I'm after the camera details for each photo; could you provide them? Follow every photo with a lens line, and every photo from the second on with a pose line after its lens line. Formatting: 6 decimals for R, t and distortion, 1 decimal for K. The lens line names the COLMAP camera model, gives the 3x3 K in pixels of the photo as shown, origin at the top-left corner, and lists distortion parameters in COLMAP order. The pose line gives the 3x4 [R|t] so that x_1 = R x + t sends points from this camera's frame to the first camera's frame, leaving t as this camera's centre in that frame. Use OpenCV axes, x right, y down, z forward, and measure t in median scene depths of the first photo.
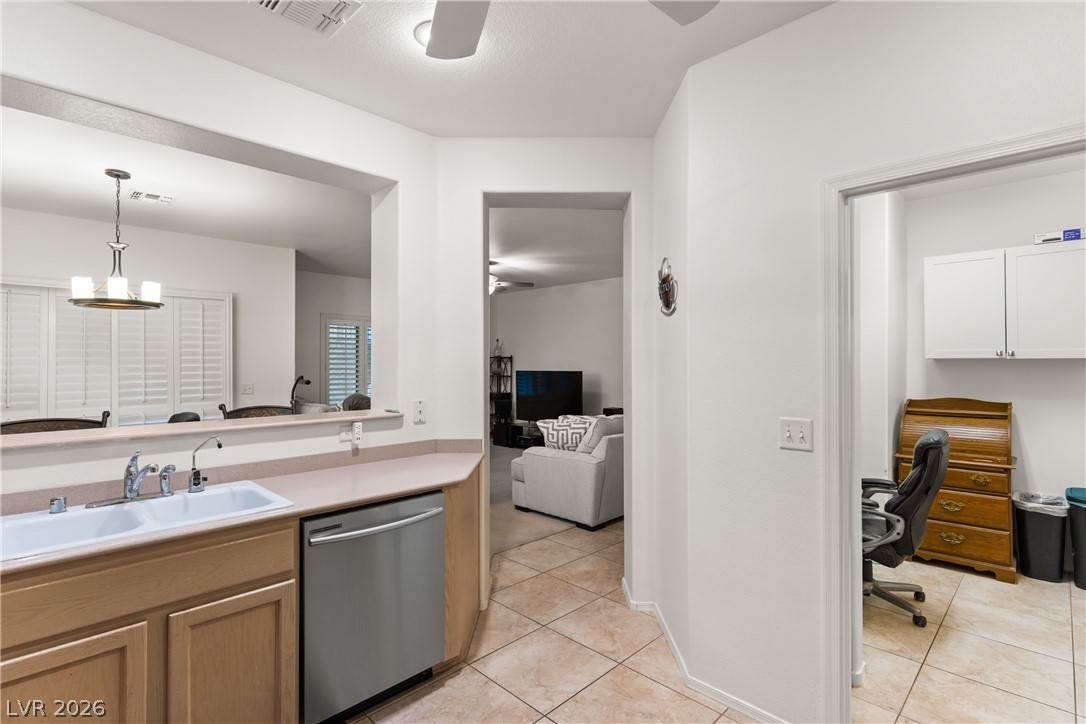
lens RADIAL K [[520.3, 0, 546.1], [0, 520.3, 357.2], [0, 0, 1]] dist [0.007546, 0.001535]
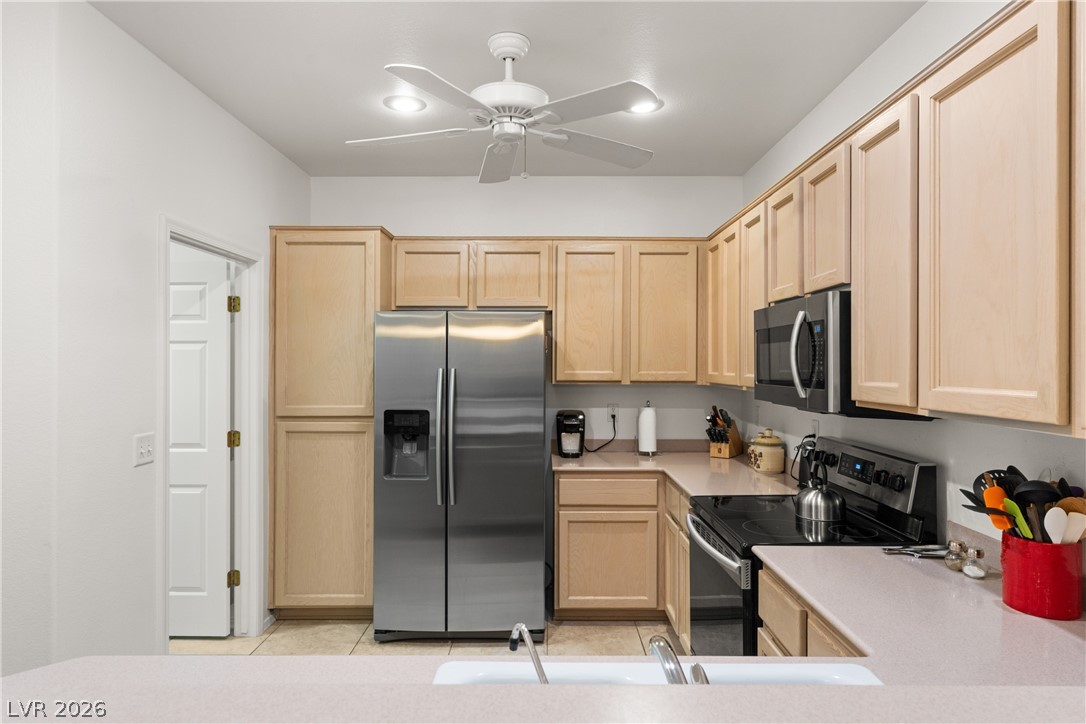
lens RADIAL K [[638.2, 0, 535.8], [0, 638.2, 357.6], [0, 0, 1]] dist [-0.009672, 0.002037]
pose [[-0.698639, 0.003672, 0.715465, -0.396375], [-0.008774, 0.999868, -0.013699, -0.009348], [-0.715421, -0.015848, -0.698514, 0.543652]]
